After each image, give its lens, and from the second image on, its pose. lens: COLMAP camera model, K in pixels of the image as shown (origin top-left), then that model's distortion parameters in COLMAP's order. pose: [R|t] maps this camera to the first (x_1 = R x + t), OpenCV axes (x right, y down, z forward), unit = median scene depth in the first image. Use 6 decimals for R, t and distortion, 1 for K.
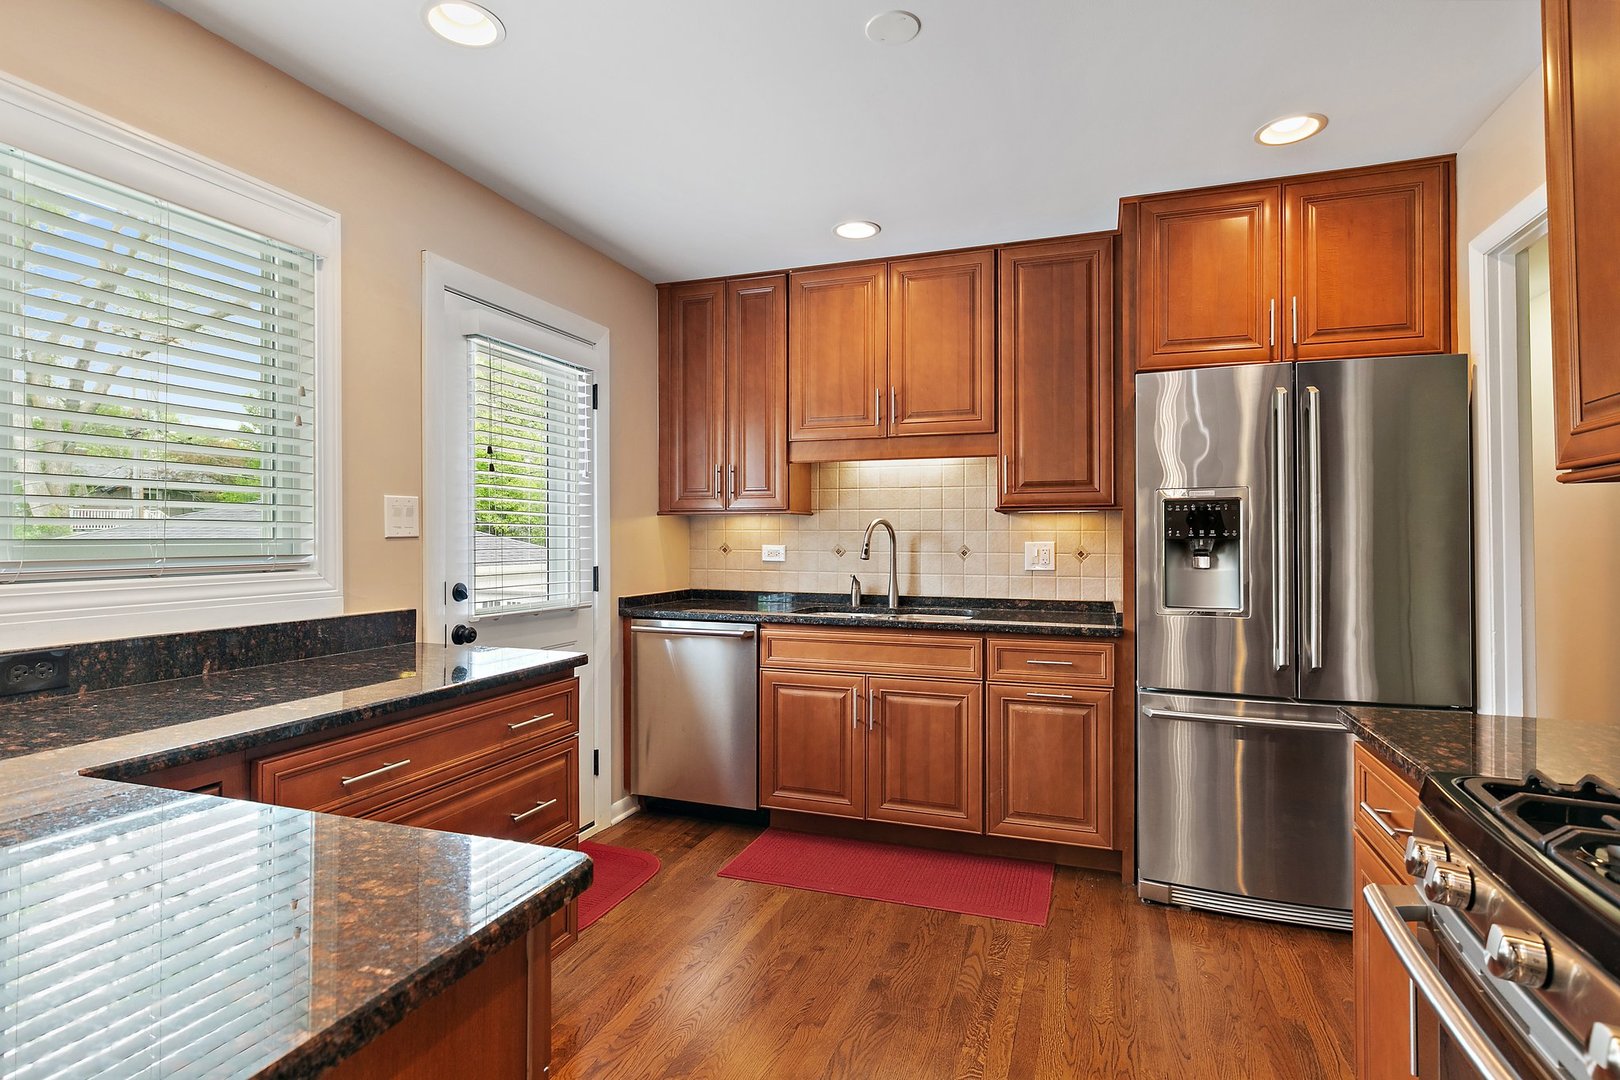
lens RADIAL K [[809.7, 0, 808.1], [0, 809.7, 532.8], [0, 0, 1]] dist [0.006109, 0.000749]
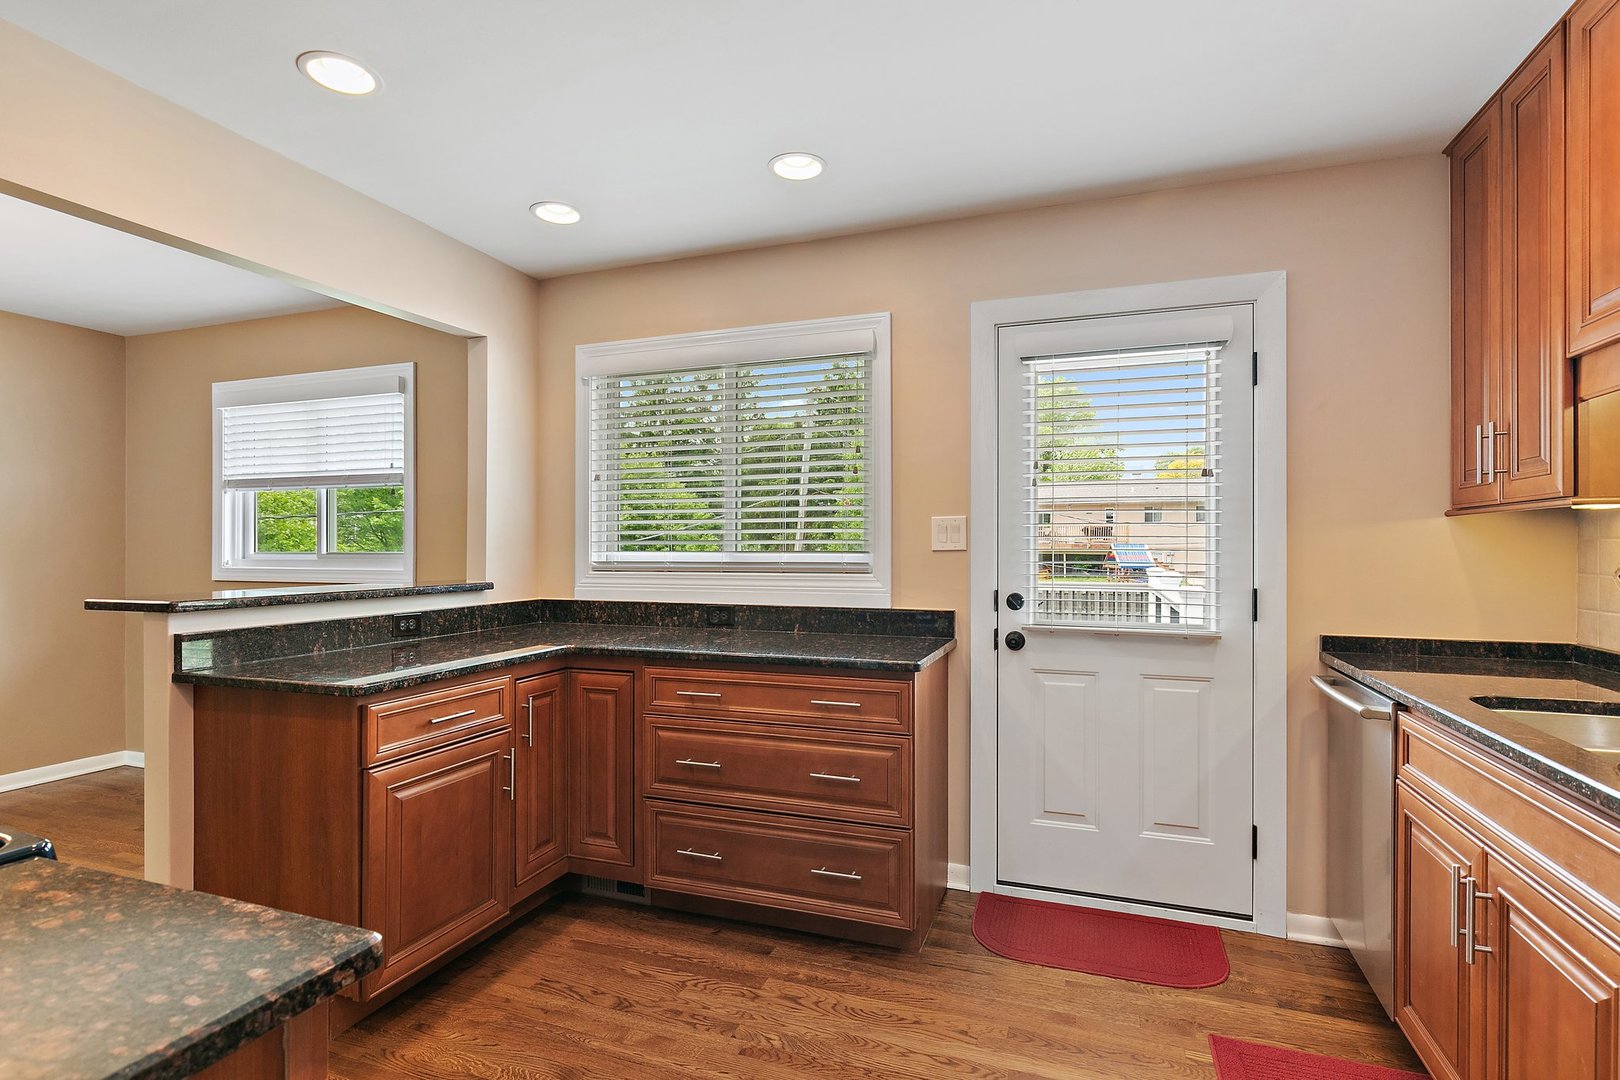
lens RADIAL K [[809.7, 0, 802.8], [0, 809.7, 547.1], [0, 0, 1]] dist [0.006109, 0.000749]
pose [[-0.007827, -0.002386, -0.999967, 0.593452], [0.004141, 0.999989, -0.002418, 0.002523], [0.999961, -0.004160, -0.007817, 0.659658]]
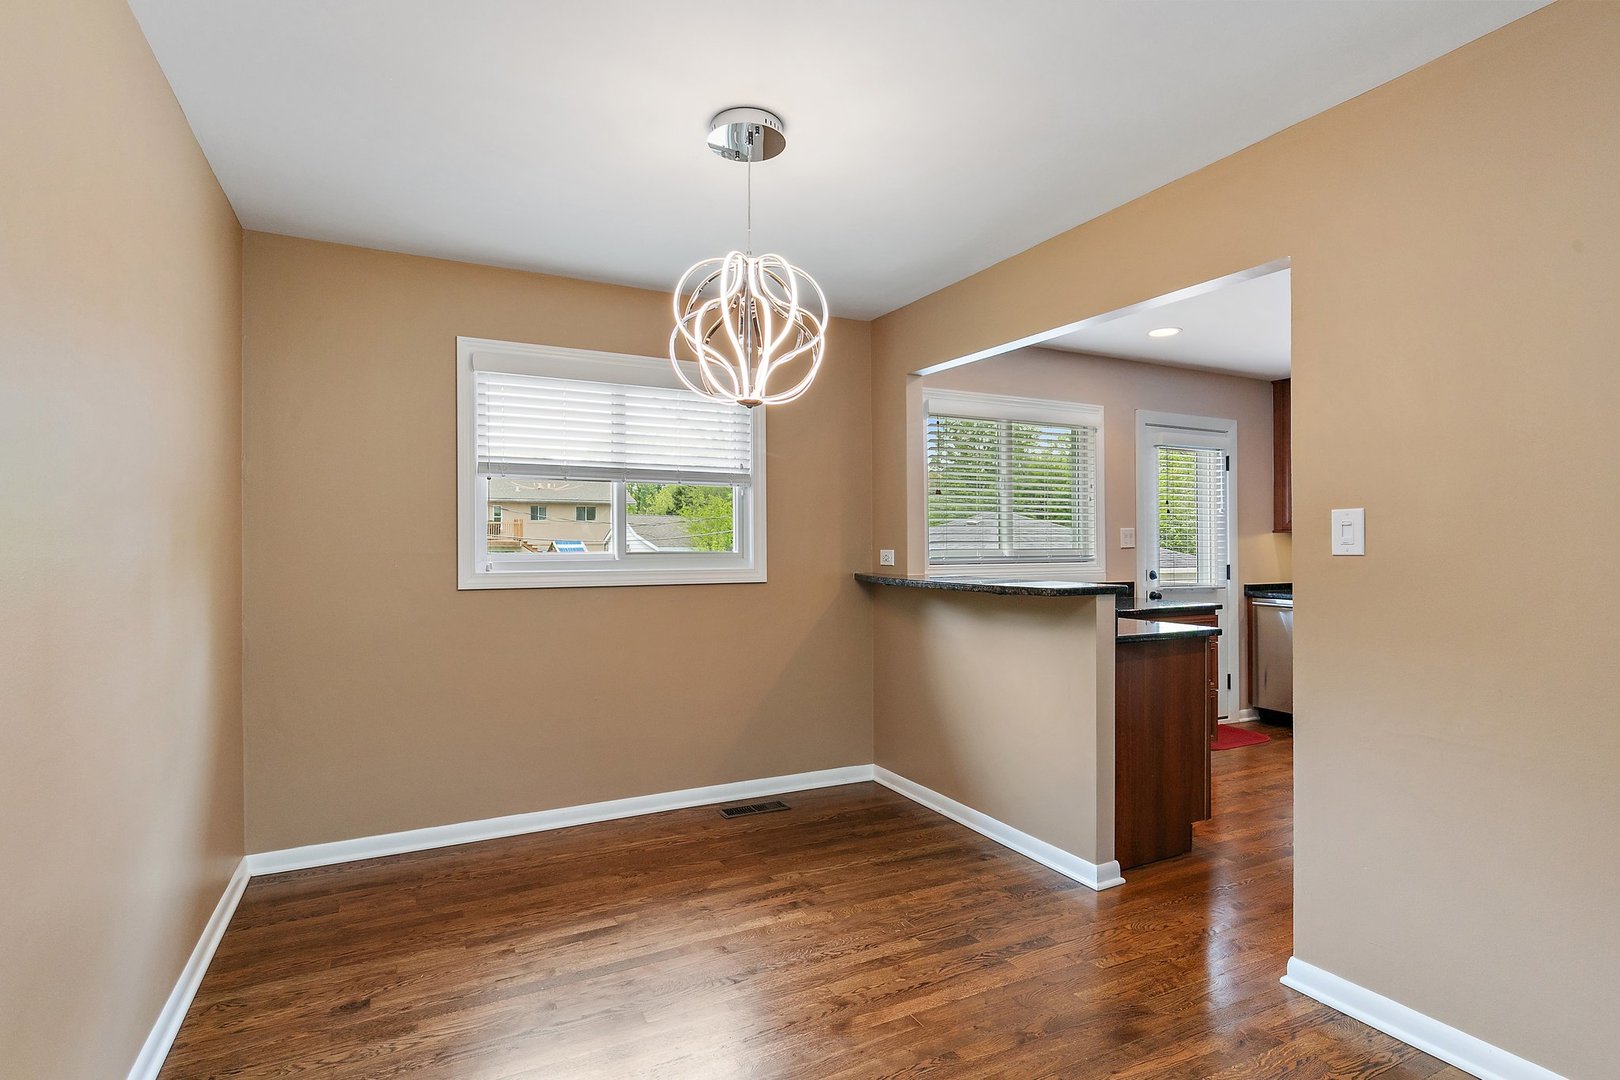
lens RADIAL K [[809.7, 0, 809.1], [0, 809.7, 542.1], [0, 0, 1]] dist [0.006109, 0.000749]
pose [[0.736971, -0.002439, -0.675920, 0.268516], [0.003740, 0.999993, 0.000469, -0.010877], [0.675914, -0.002873, 0.736975, -0.948274]]
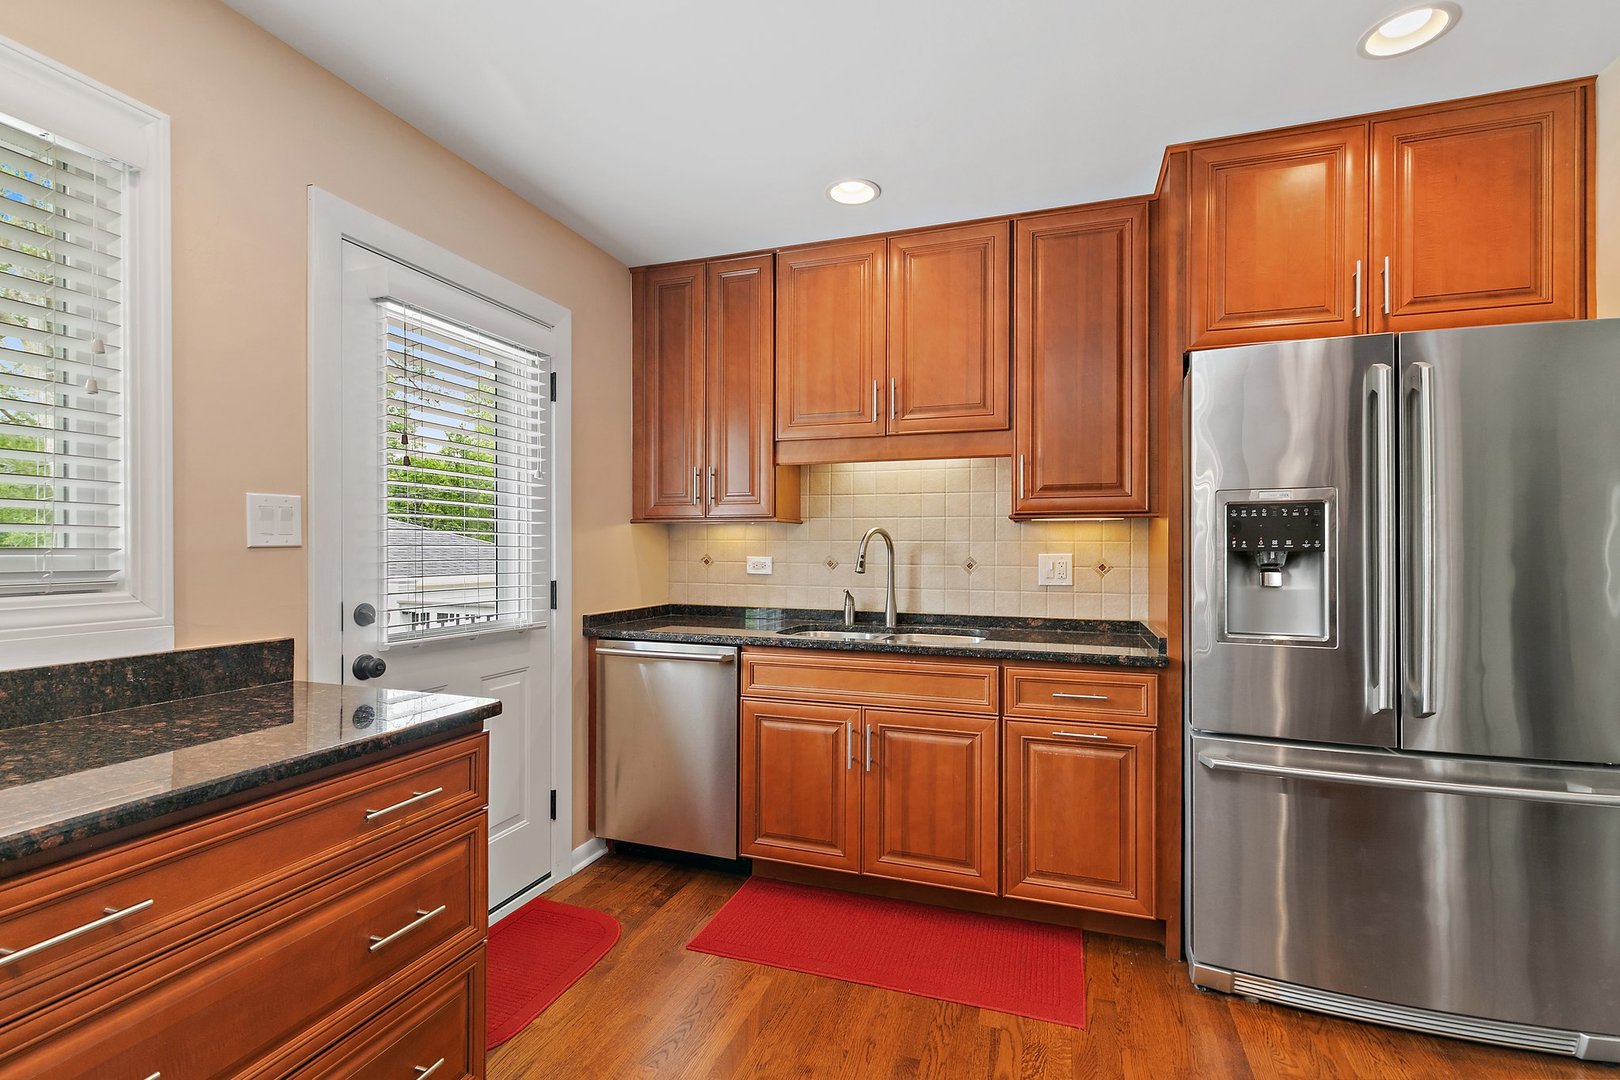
lens RADIAL K [[730.9, 0, 809.0], [0, 730.9, 546.6], [0, 0, 1]] dist [0.007824, -0.000309]
pose [[0.999951, 0.002456, 0.009587, 0.007134], [-0.002494, 0.999989, 0.003967, 0.000901], [-0.009577, -0.003990, 0.999946, 0.238219]]
